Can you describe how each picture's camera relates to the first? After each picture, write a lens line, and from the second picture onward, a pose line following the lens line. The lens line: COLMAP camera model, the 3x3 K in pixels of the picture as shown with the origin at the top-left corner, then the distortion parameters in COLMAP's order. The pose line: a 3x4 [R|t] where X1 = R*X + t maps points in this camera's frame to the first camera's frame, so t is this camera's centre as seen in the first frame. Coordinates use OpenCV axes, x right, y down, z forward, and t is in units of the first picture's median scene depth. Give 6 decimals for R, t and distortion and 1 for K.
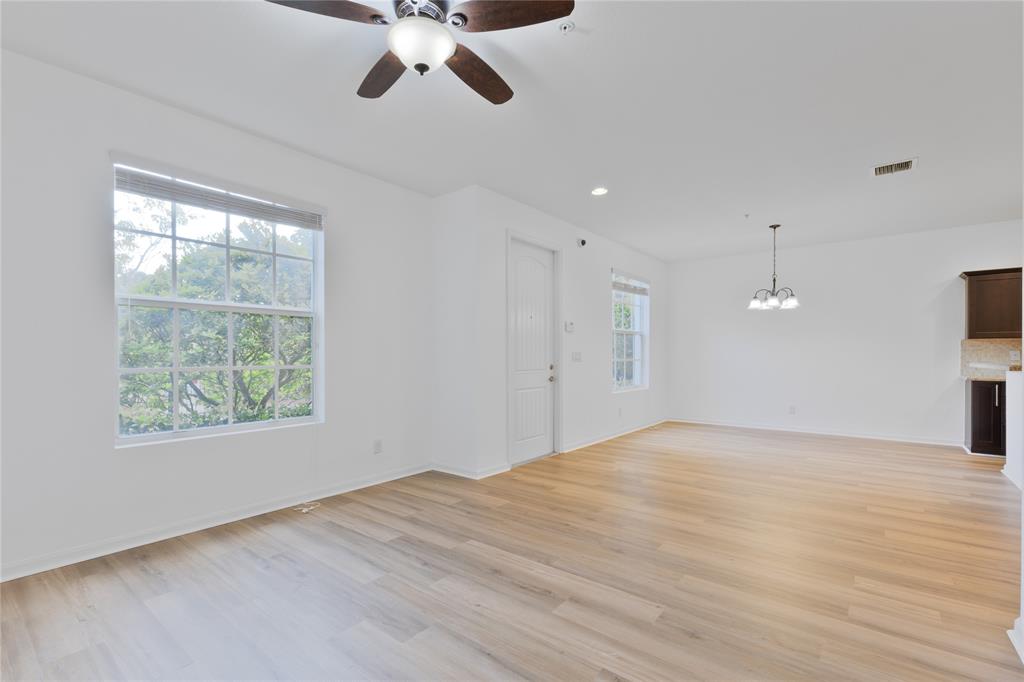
lens RADIAL K [[436.3, 0, 509.5], [0, 436.3, 343.2], [0, 0, 1]] dist [0.000728, 0.000019]
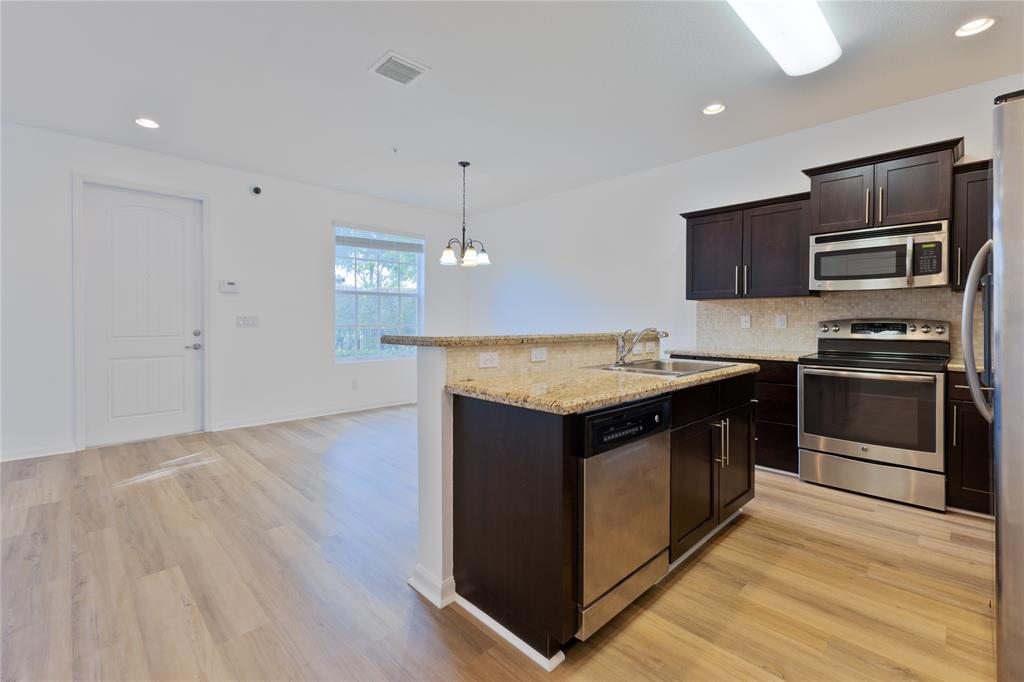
lens RADIAL K [[436.7, 0, 515.5], [0, 436.7, 311.6], [0, 0, 1]] dist [0.002956, 0.000193]
pose [[0.994230, 0.000652, -0.107268, 0.825300], [-0.000077, 0.999986, 0.005364, 0.006639], [0.107270, -0.005325, 0.994216, 0.197995]]
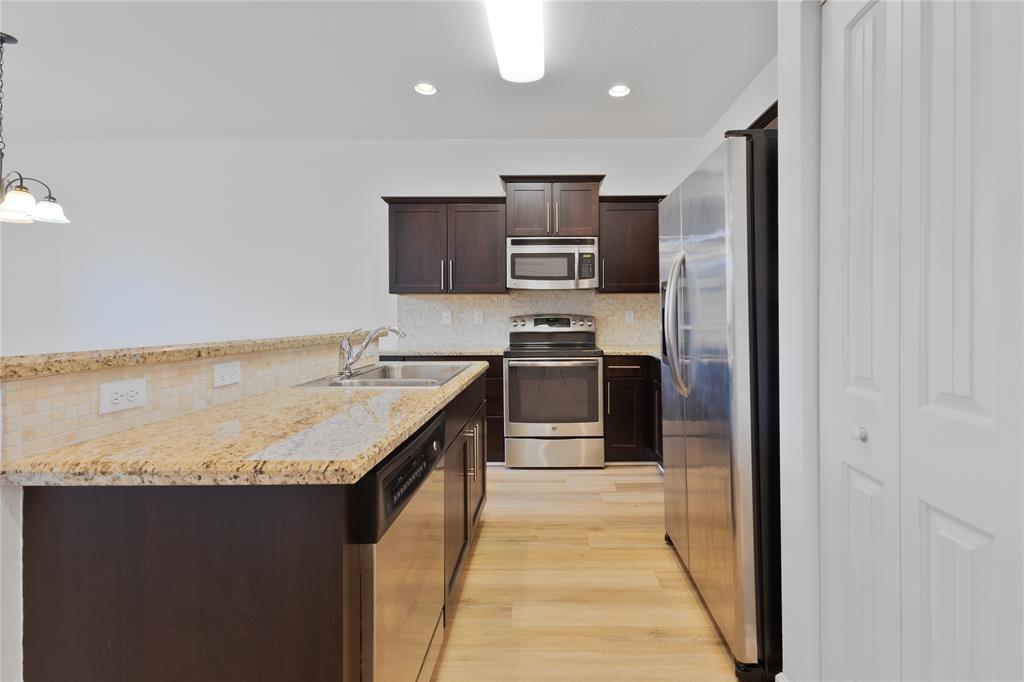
lens RADIAL K [[436.7, 0, 515.5], [0, 436.7, 311.6], [0, 0, 1]] dist [0.002956, 0.000193]
pose [[0.782644, 0.006206, 0.622439, 0.770624], [-0.014333, 0.999865, 0.008053, 0.010148], [-0.622305, -0.015224, 0.782627, 0.327488]]
